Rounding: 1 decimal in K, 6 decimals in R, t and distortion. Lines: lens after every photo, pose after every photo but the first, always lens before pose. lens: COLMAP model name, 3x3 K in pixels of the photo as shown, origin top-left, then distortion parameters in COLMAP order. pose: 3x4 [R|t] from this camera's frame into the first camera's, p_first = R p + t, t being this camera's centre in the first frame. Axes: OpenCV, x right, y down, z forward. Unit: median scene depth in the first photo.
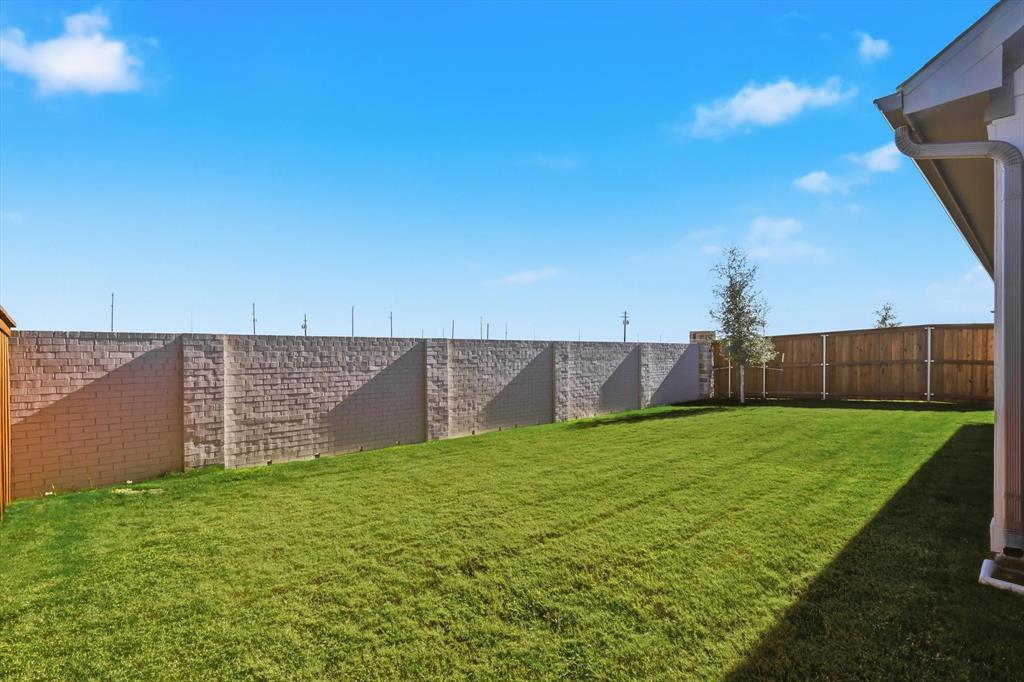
lens RADIAL K [[456.8, 0, 510.8], [0, 456.8, 345.6], [0, 0, 1]] dist [0.003398, 0.000201]
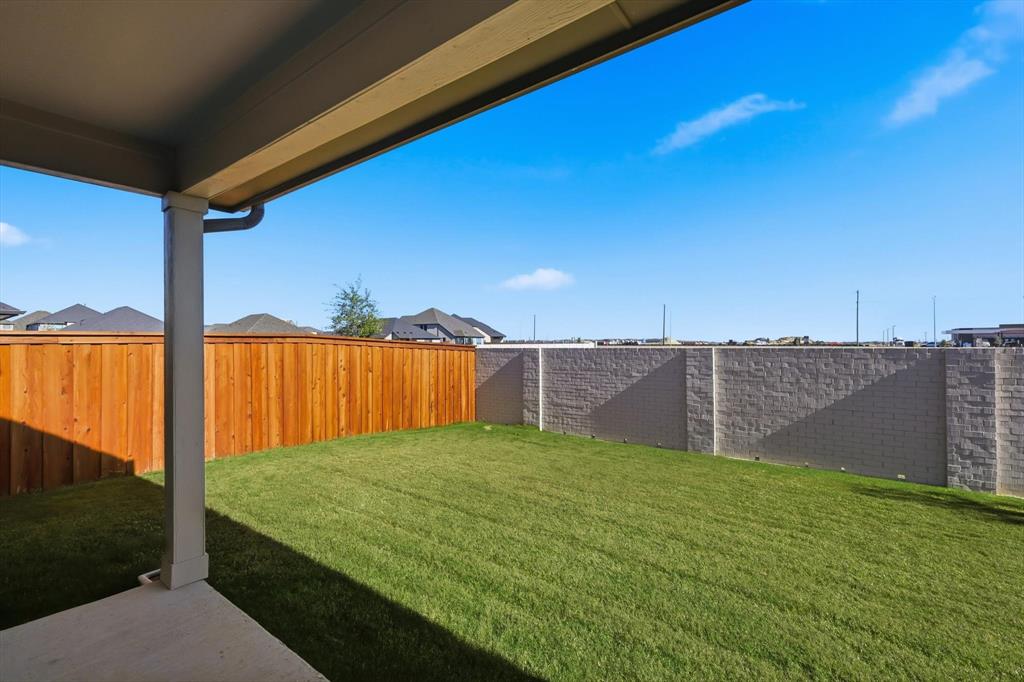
lens RADIAL K [[456.8, 0, 515.0], [0, 456.8, 346.6], [0, 0, 1]] dist [0.003398, 0.000201]
pose [[0.200306, -0.010141, -0.979681, 0.810443], [0.002640, 0.999948, -0.009811, -0.011817], [0.979730, -0.000622, 0.200322, 0.482039]]
